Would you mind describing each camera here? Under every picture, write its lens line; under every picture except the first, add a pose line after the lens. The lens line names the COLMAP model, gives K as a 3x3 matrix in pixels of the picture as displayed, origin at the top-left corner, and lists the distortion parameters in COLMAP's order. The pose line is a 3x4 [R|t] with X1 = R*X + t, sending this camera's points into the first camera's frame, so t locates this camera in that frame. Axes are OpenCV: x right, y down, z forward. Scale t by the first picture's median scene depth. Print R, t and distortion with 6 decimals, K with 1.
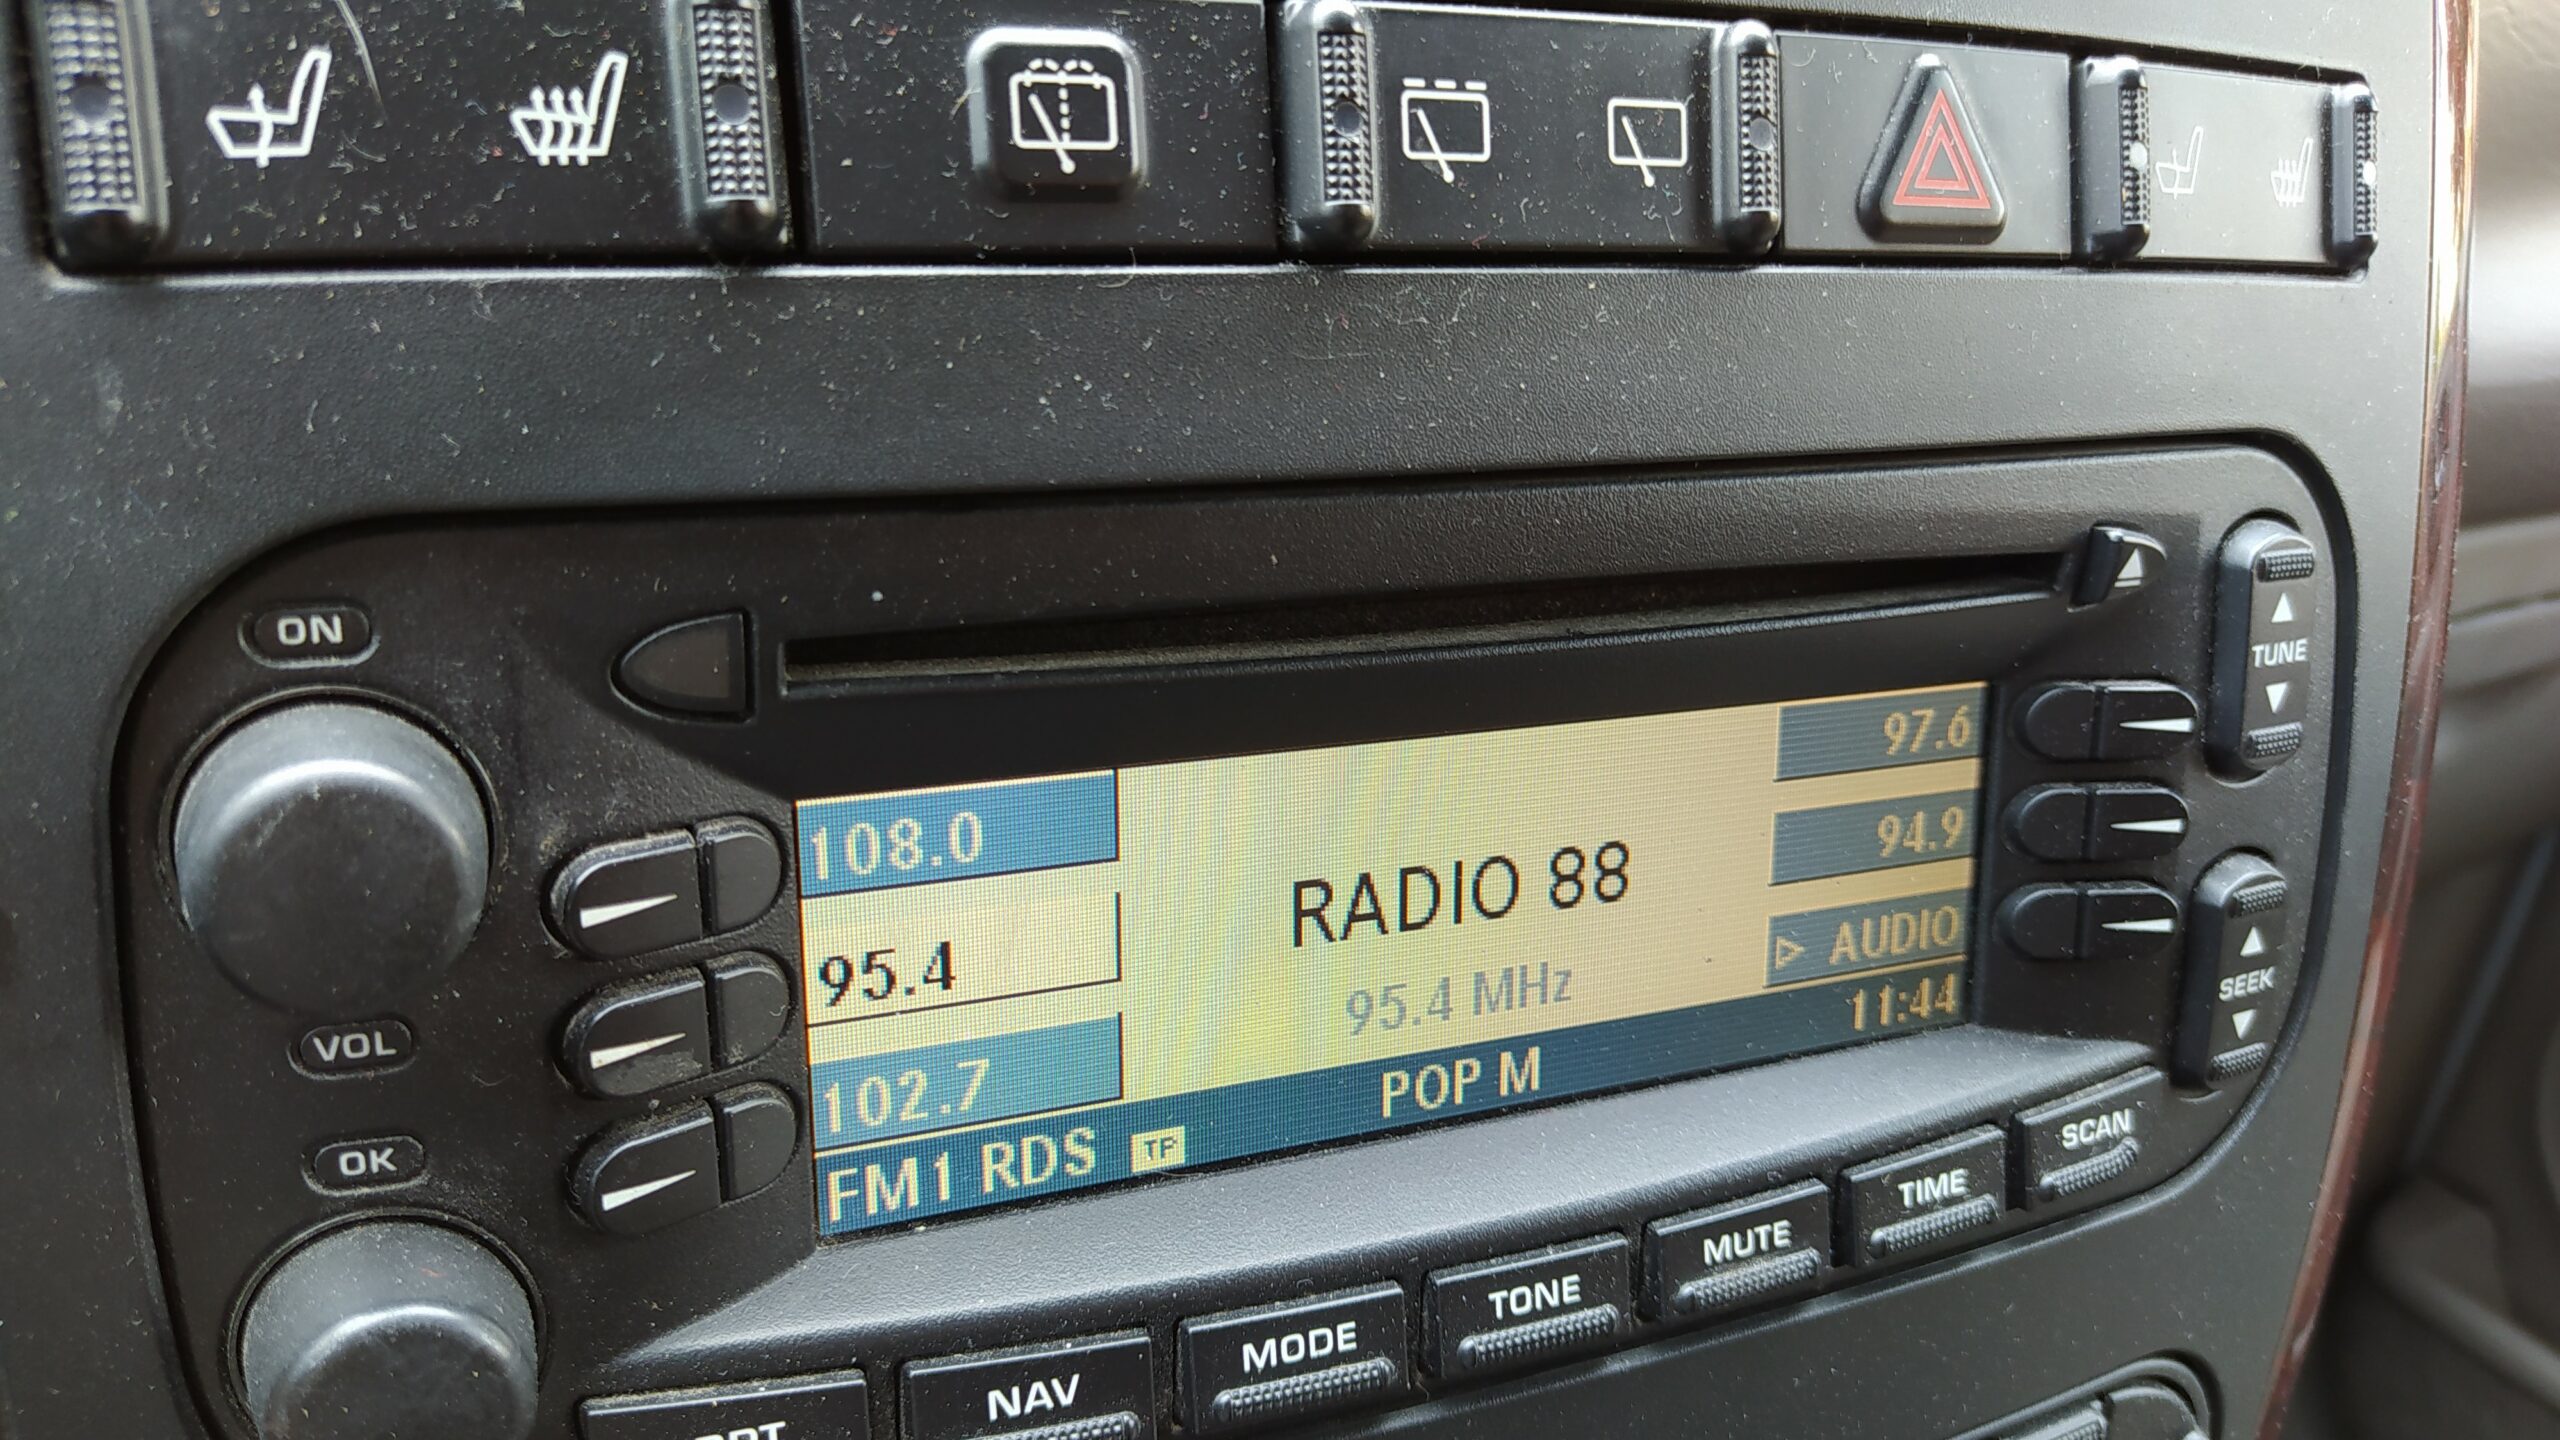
lens RADIAL K [[1994.1, 0, 1281.7], [0, 1994.1, 746.2], [0, 0, 1]] dist [0.082994, -0.250697]
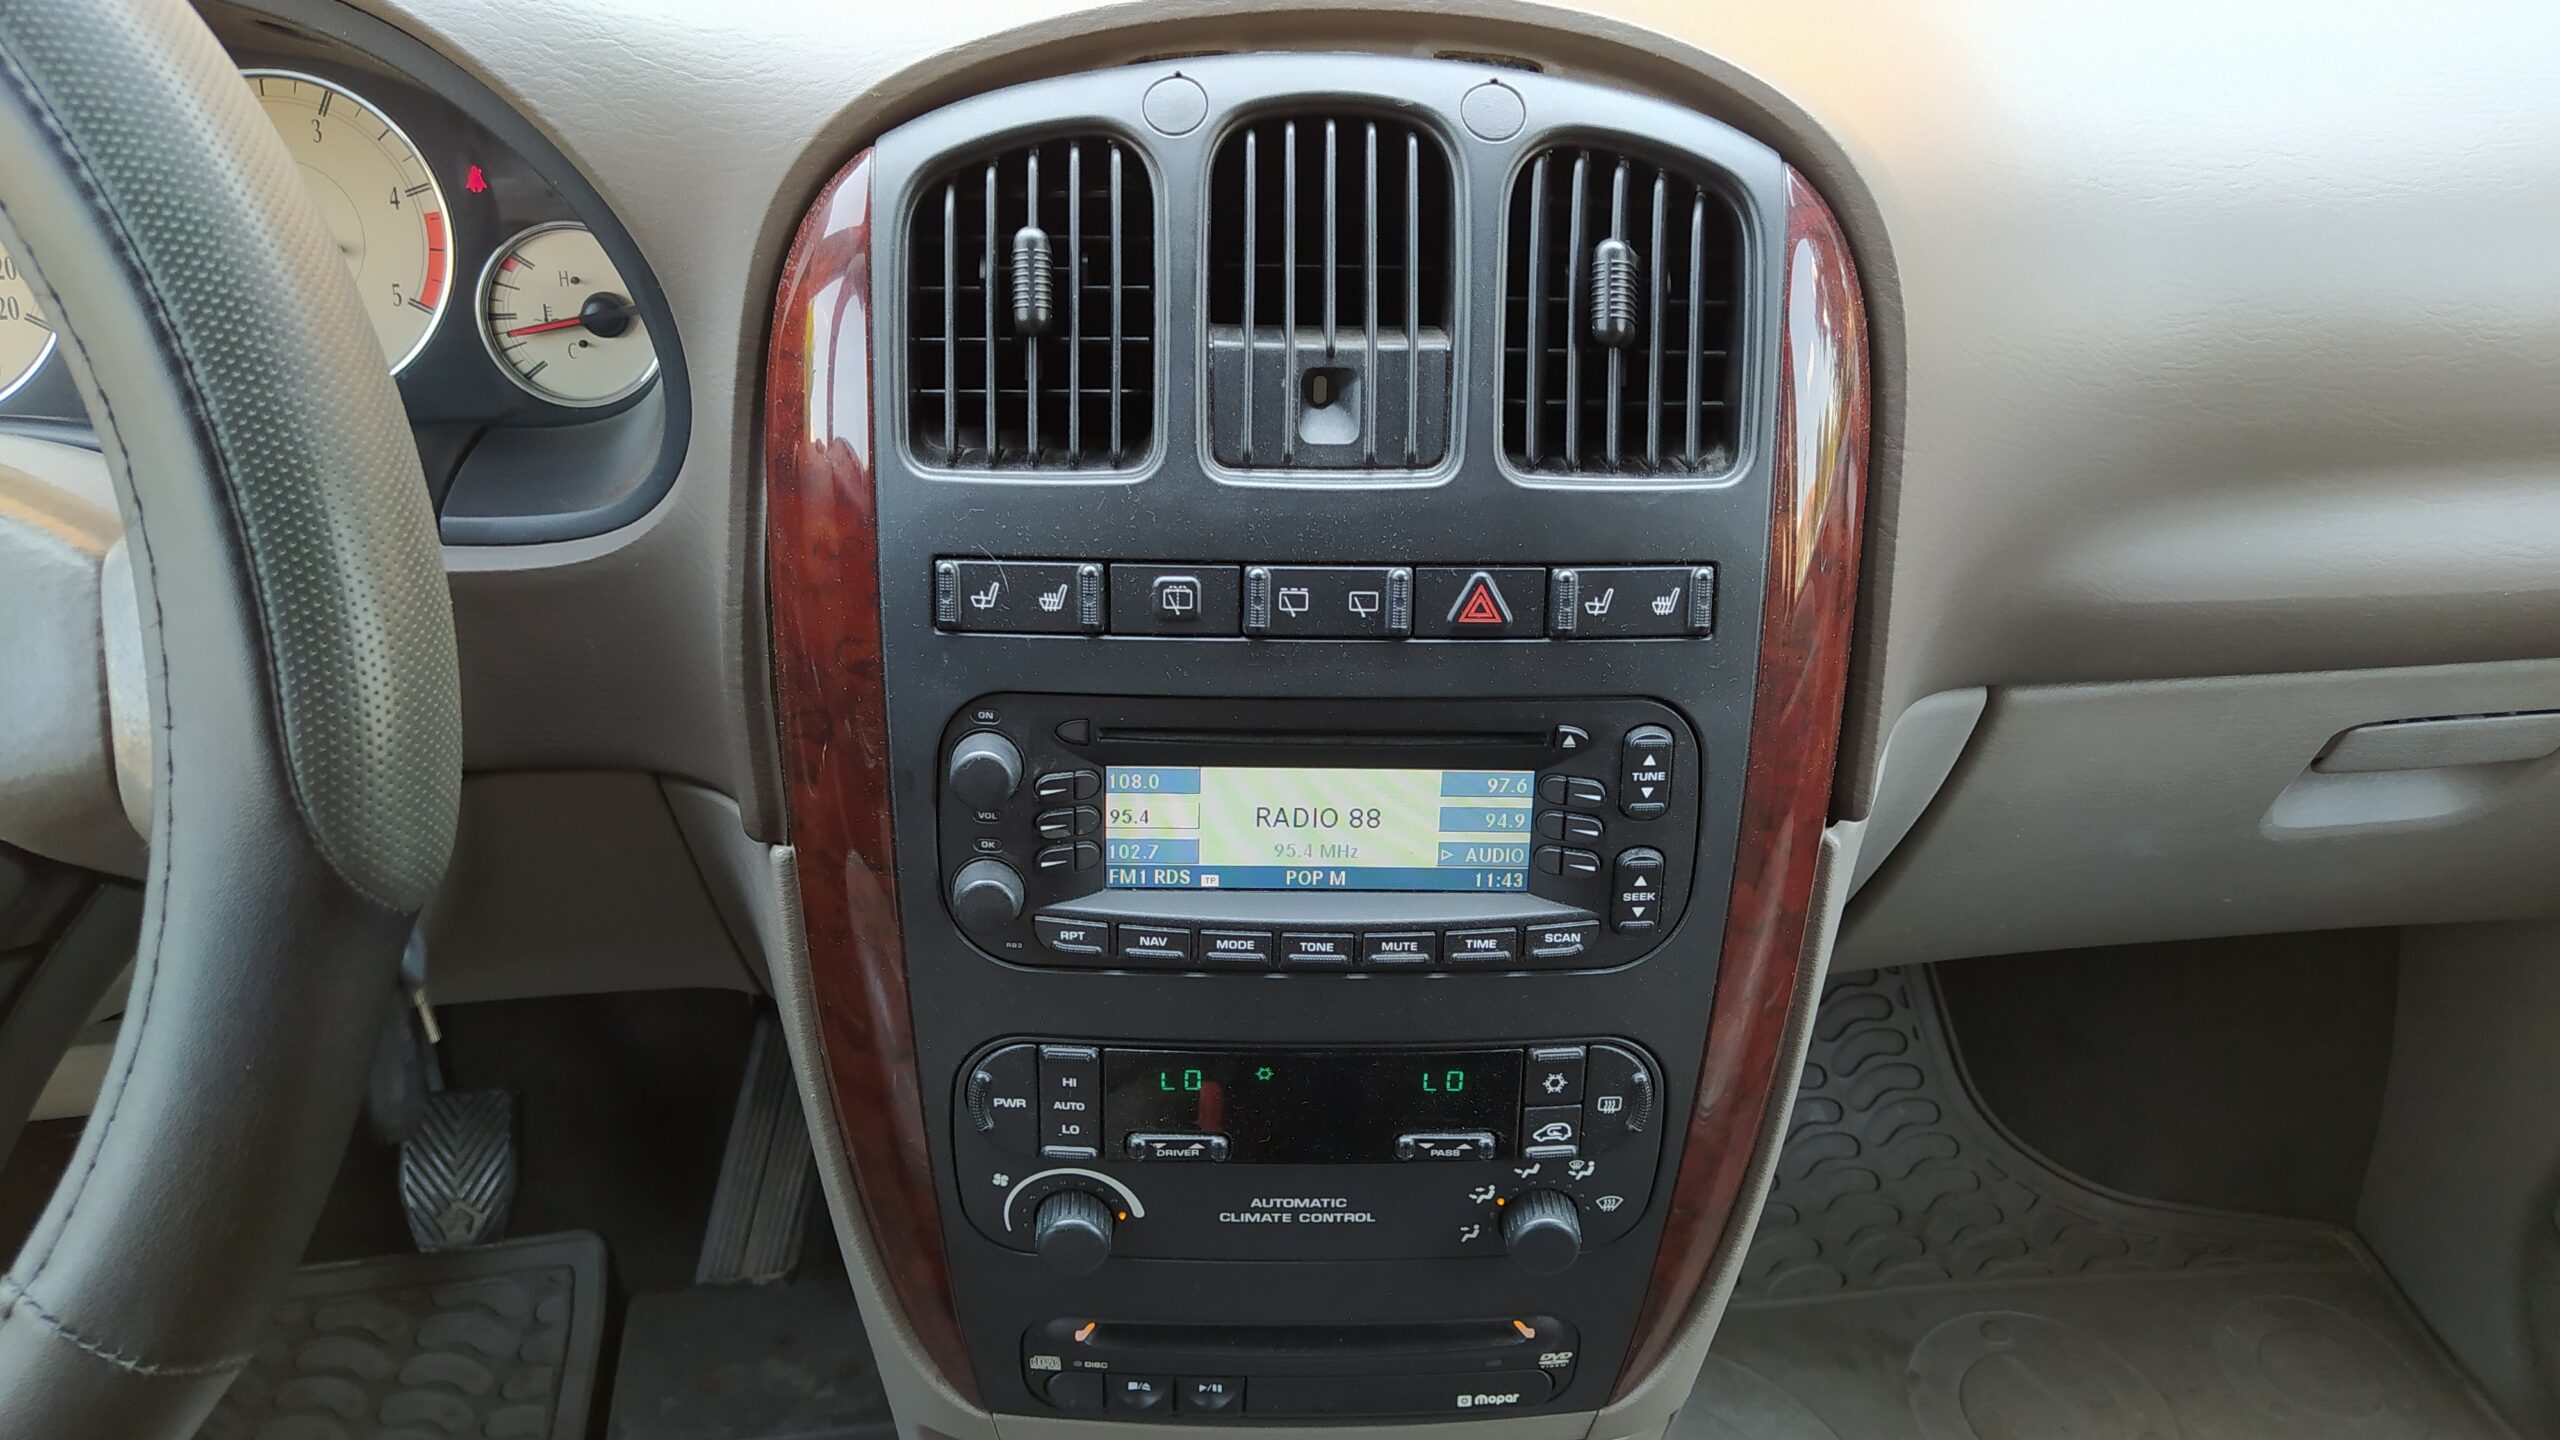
lens RADIAL K [[1972.3, 0, 1275.2], [0, 1972.3, 707.4], [0, 0, 1]] dist [0.090507, -0.145376]
pose [[0.919998, 0.138444, -0.366656, 1.177142], [-0.106360, 0.988617, 0.106414, -0.432560], [0.377215, -0.058903, 0.924251, -1.921065]]
